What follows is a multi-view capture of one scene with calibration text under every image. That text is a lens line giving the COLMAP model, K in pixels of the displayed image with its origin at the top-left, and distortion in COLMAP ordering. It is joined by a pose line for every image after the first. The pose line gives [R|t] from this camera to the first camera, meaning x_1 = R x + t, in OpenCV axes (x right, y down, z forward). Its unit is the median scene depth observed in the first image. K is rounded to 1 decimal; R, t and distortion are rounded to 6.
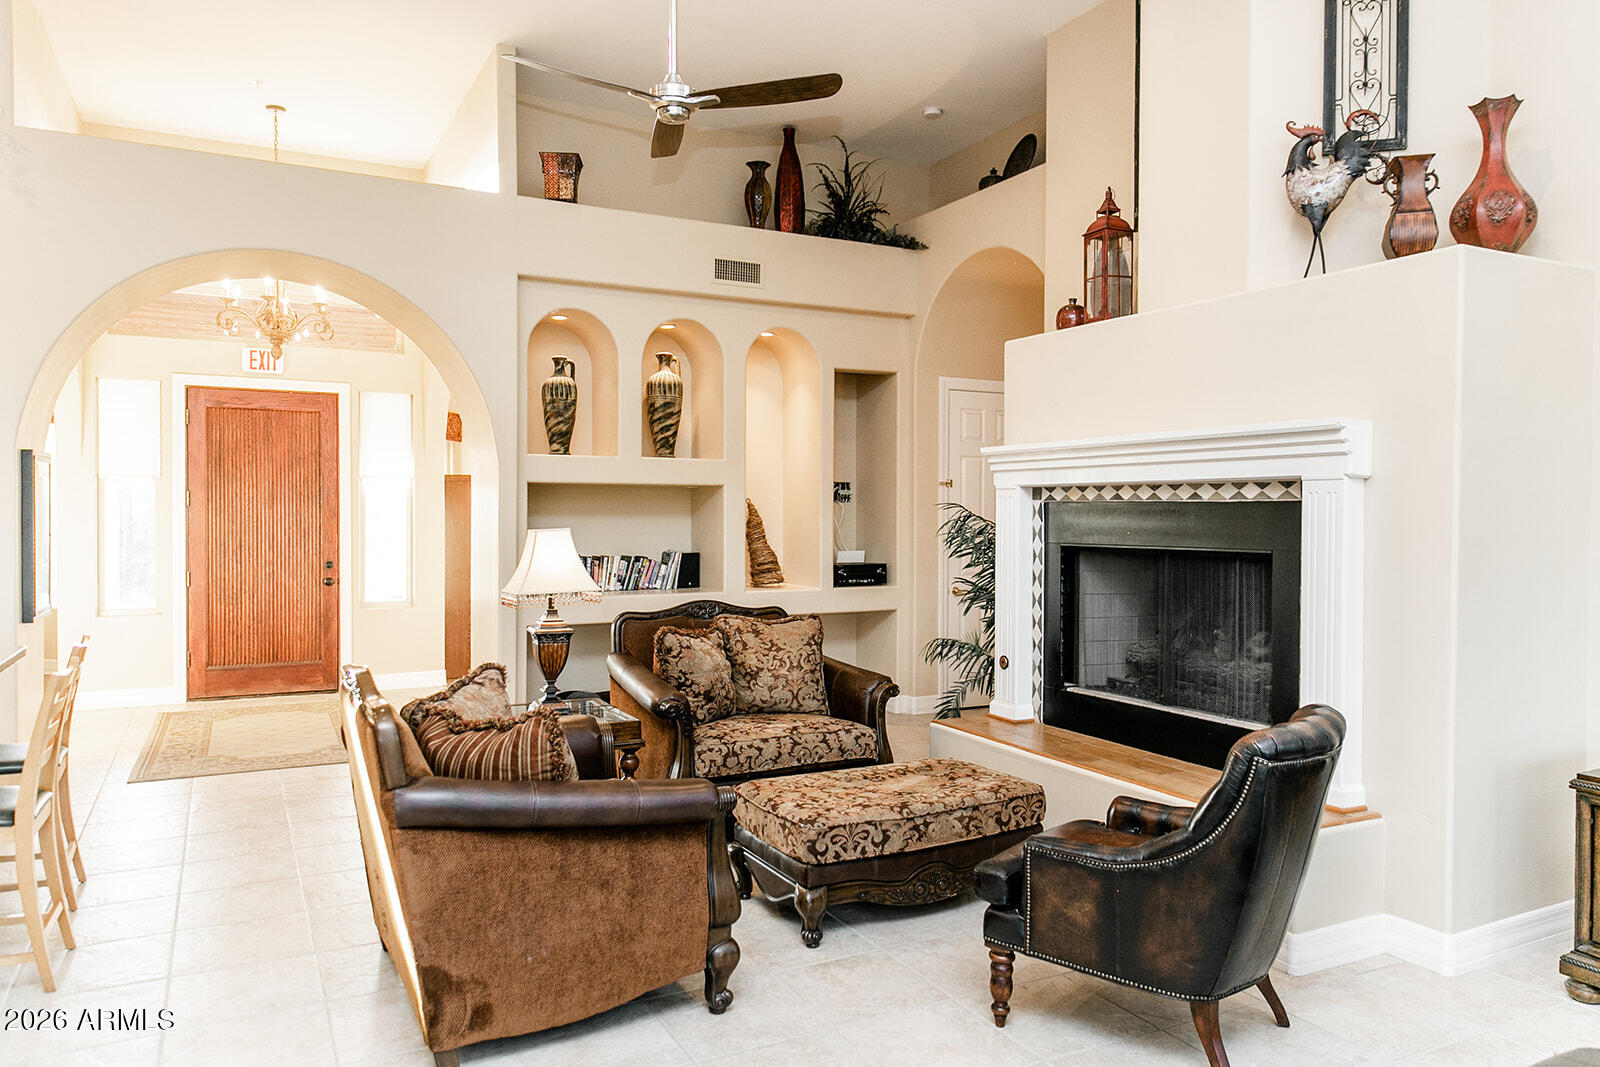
lens RADIAL K [[1093.2, 0, 794.1], [0, 1093.2, 534.4], [0, 0, 1]] dist [0.003123, -0.000772]
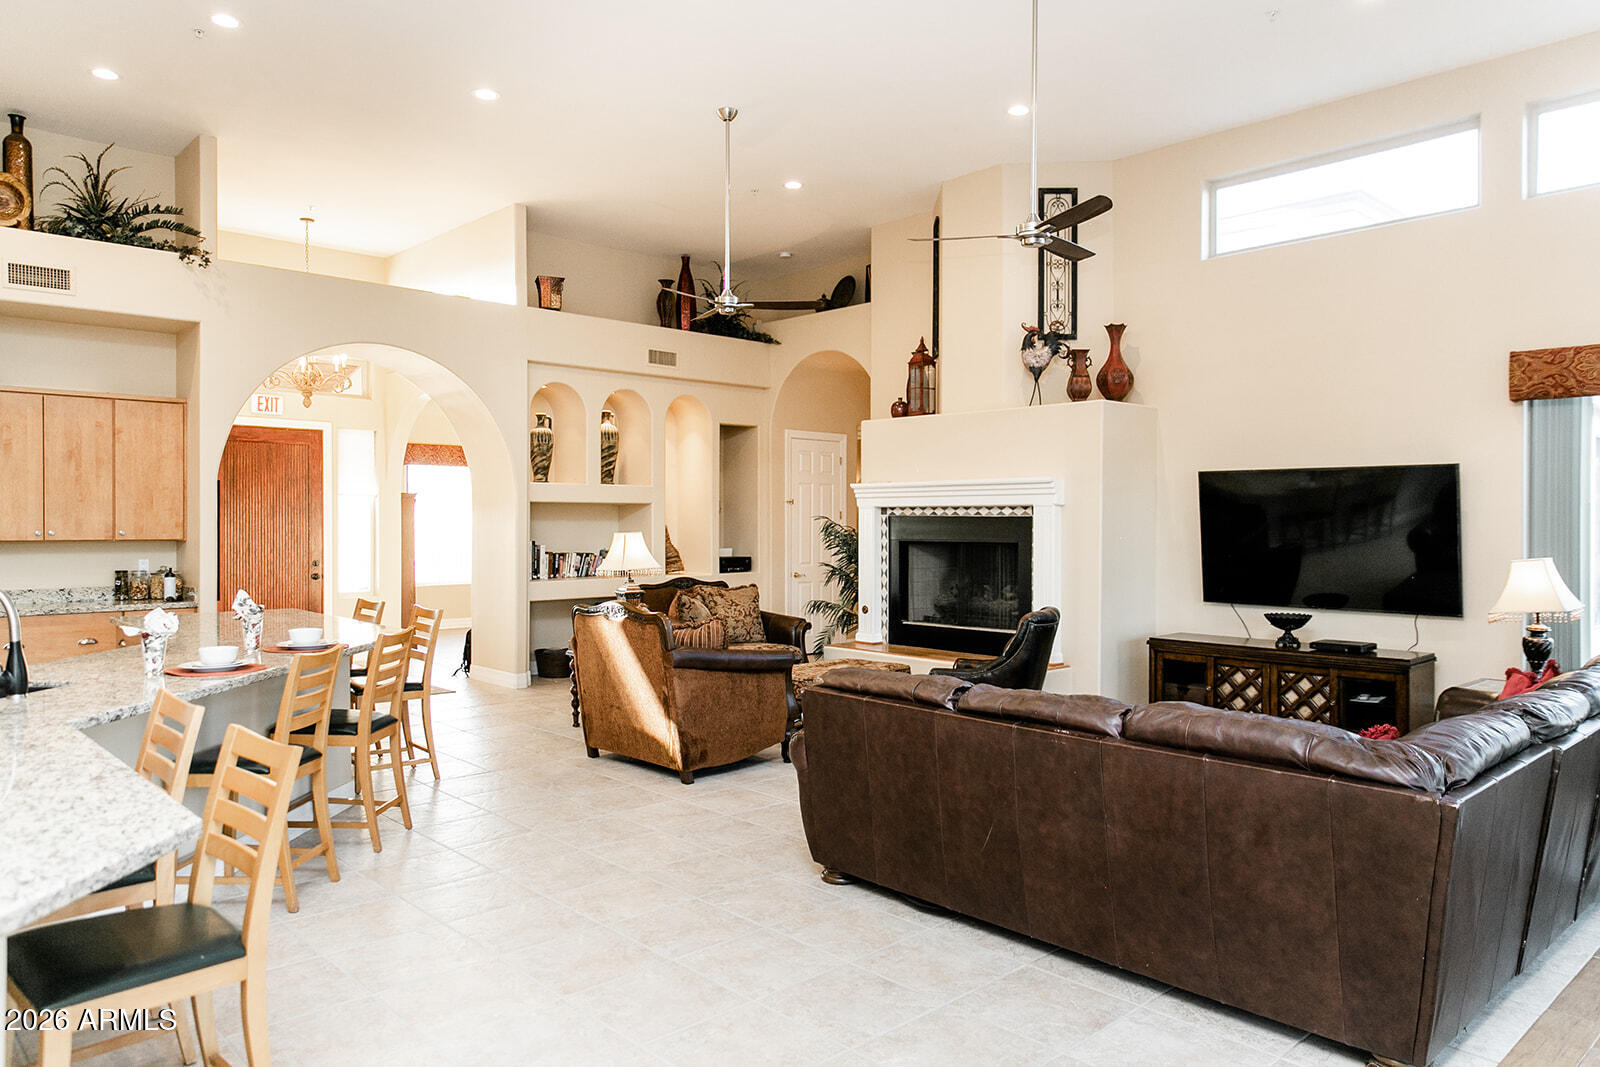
lens RADIAL K [[1069.7, 0, 778.1], [0, 1069.7, 533.3], [0, 0, 1]] dist [0.008527, 0.001725]
pose [[0.967095, -0.005526, 0.254355, -0.370624], [0.007447, 0.999951, -0.006589, 0.007798], [-0.254306, 0.008266, 0.967088, -0.595012]]
